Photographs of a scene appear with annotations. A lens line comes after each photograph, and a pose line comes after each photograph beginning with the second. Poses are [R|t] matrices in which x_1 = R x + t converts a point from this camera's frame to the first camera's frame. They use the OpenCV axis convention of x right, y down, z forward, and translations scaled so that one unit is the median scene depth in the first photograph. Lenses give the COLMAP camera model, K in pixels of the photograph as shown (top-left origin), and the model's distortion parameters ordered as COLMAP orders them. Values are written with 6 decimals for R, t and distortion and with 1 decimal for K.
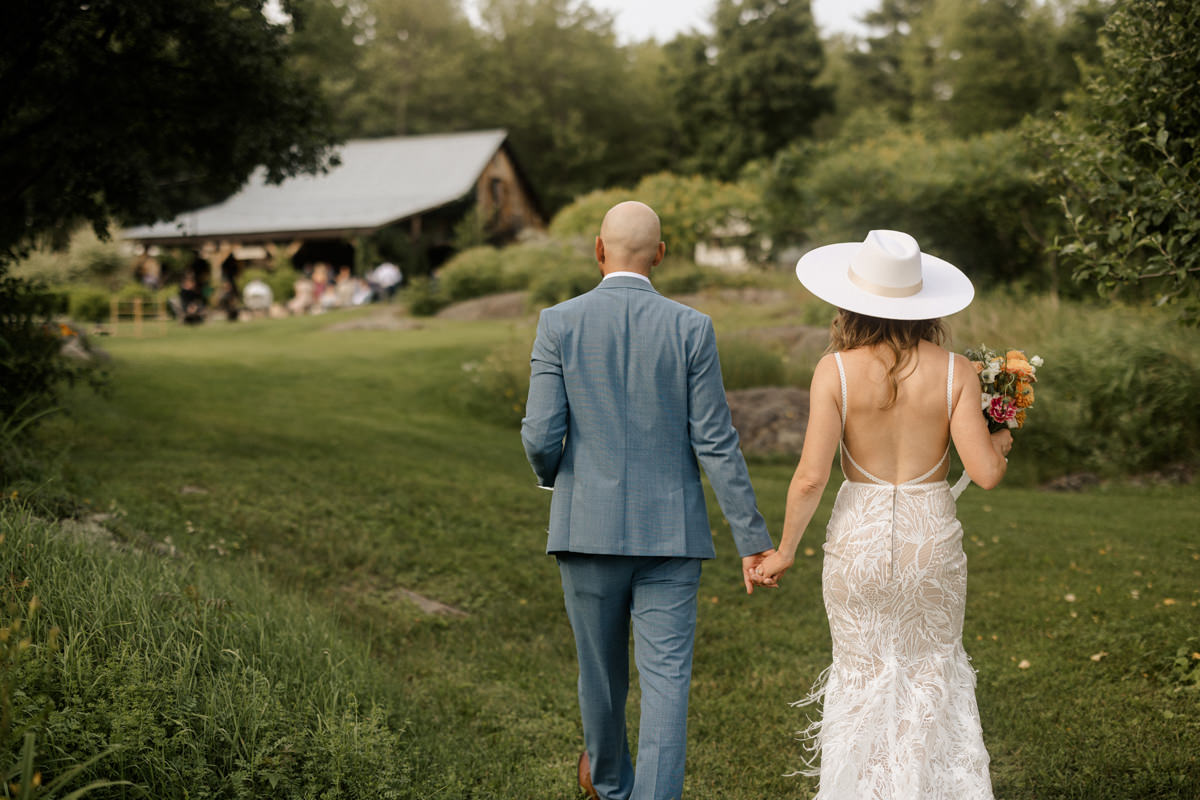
lens RADIAL K [[1478.9, 0, 600.0], [0, 1478.9, 400.0], [0, 0, 1]] dist [-0.001551, -0.003501]
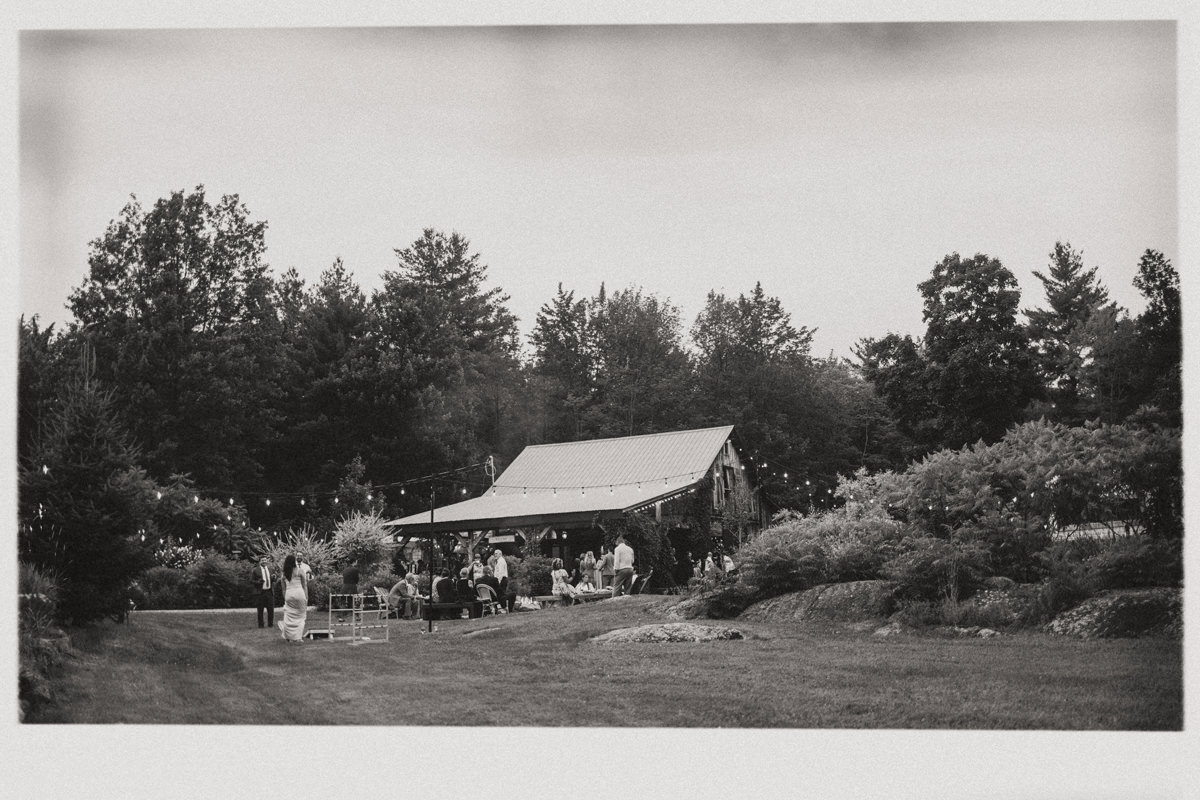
lens RADIAL K [[1061.7, 0, 600.0], [0, 1061.7, 400.0], [0, 0, 1]] dist [0.013187, 0.003880]
pose [[0.989955, -0.036634, -0.136553, -0.052449], [0.004333, 0.973254, -0.229692, -0.019910], [0.141315, 0.226793, 0.963636, 0.221186]]
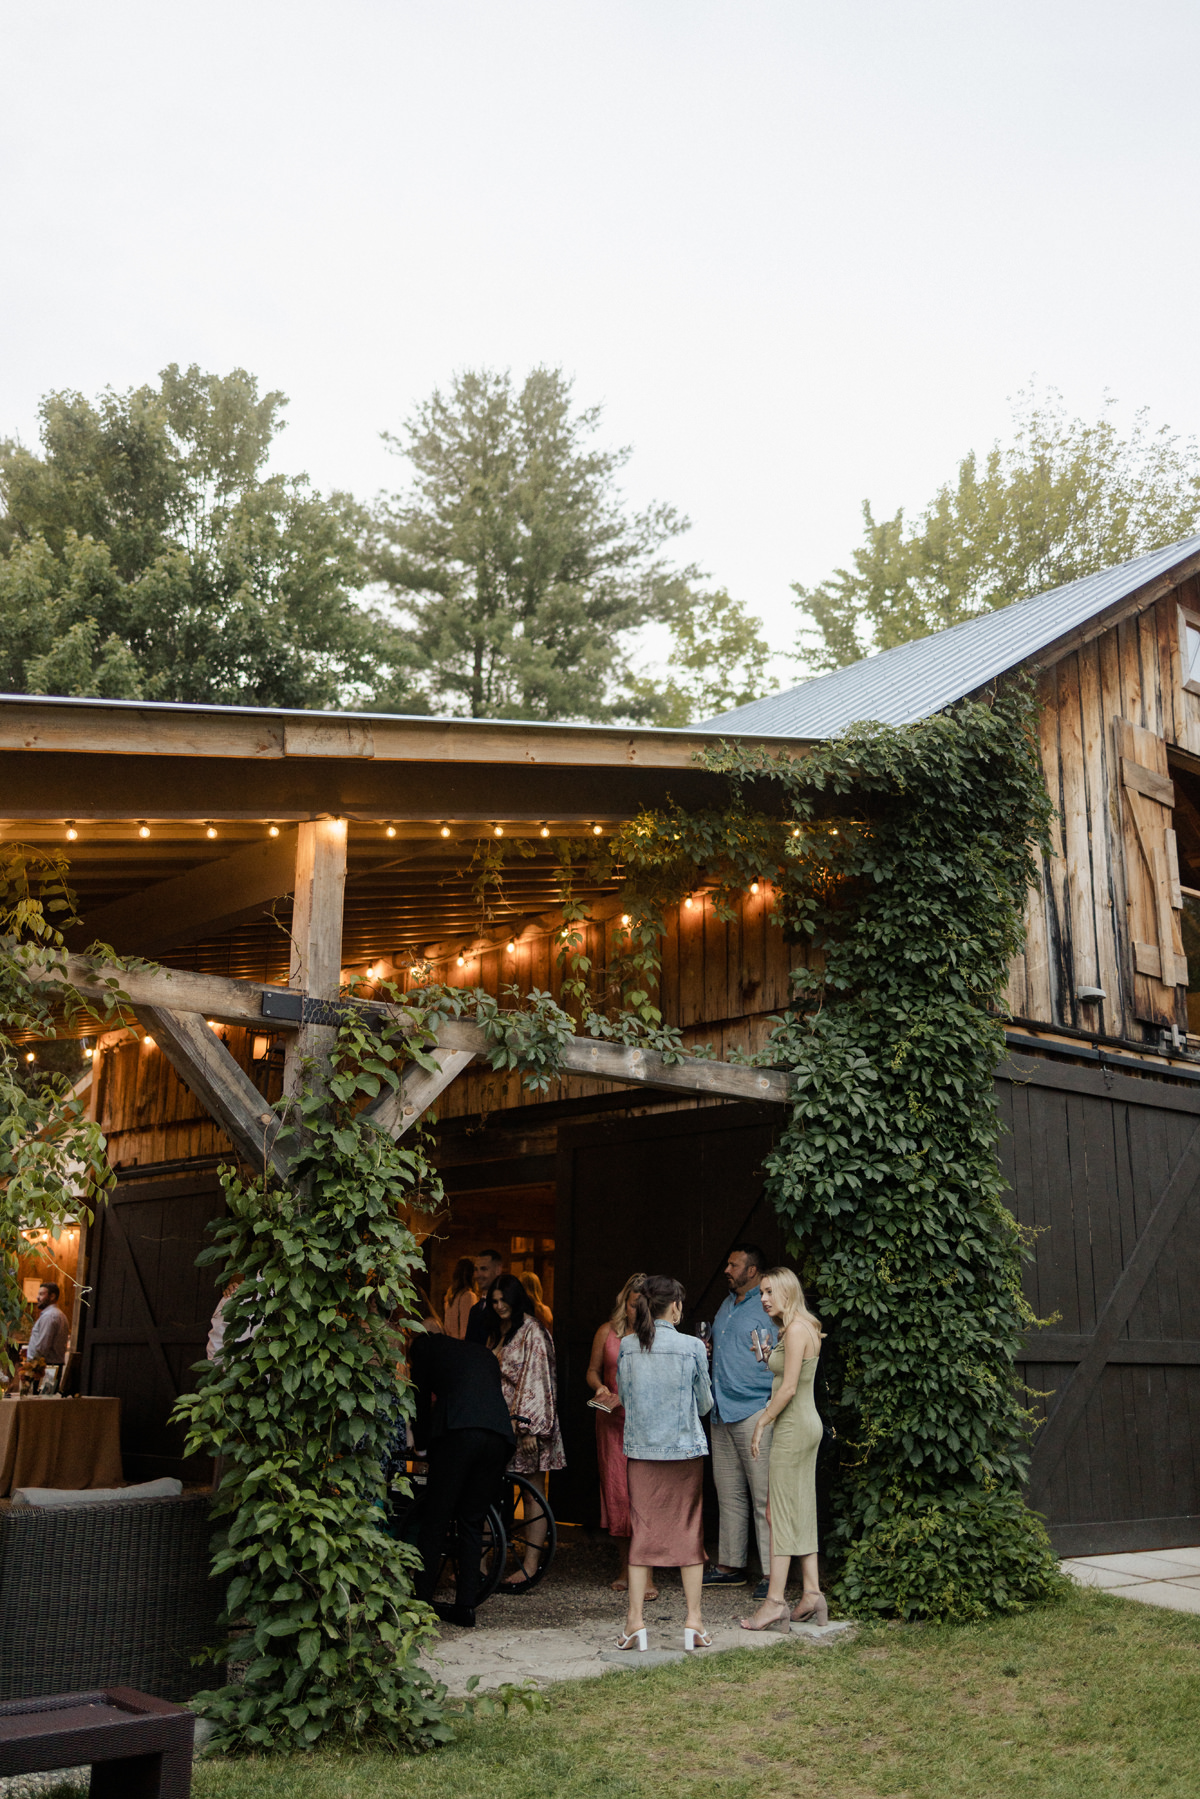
lens RADIAL K [[1772.9, 0, 600.0], [0, 1772.9, 899.5], [0, 0, 1]] dist [0.010399, -0.000588]
pose [[0.872662, -0.100289, -0.477915, -0.033265], [-0.051042, 0.954590, -0.293519, -0.067402], [0.485650, 0.280537, 0.827915, 0.765401]]
